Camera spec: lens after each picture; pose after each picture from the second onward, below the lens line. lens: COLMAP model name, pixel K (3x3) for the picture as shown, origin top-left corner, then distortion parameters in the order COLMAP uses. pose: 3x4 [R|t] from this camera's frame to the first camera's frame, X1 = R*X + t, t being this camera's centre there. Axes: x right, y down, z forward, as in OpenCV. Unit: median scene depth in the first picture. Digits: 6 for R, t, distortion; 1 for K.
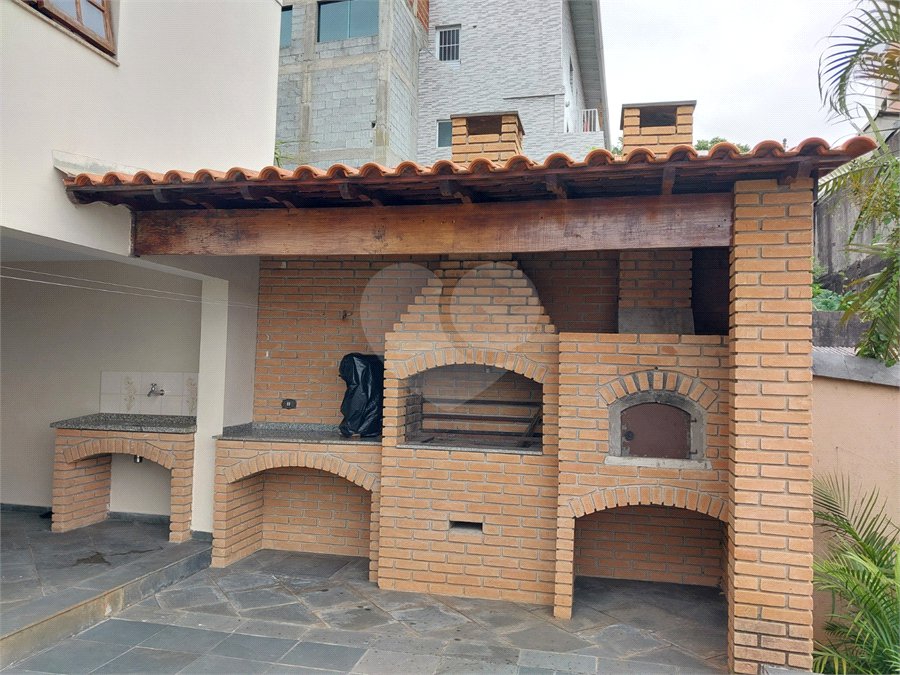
lens RADIAL K [[703.3, 0, 450.0], [0, 703.3, 337.5], [0, 0, 1]] dist [0.002001, 0.000349]
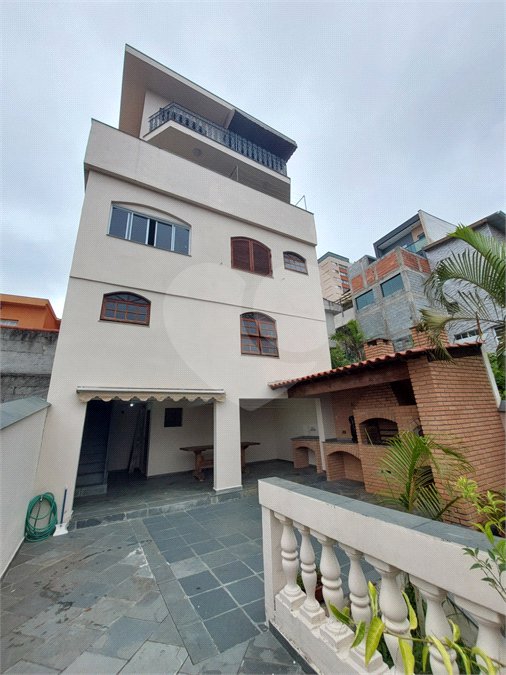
lens RADIAL K [[263.3, 0, 252.2], [0, 263.3, 333.4], [0, 0, 1]] dist [0.000549, 0.000097]
pose [[0.661327, -0.287406, -0.692852, 0.556948], [0.092686, 0.947914, -0.304742, -0.014424], [0.744349, 0.137316, 0.653520, -0.267877]]
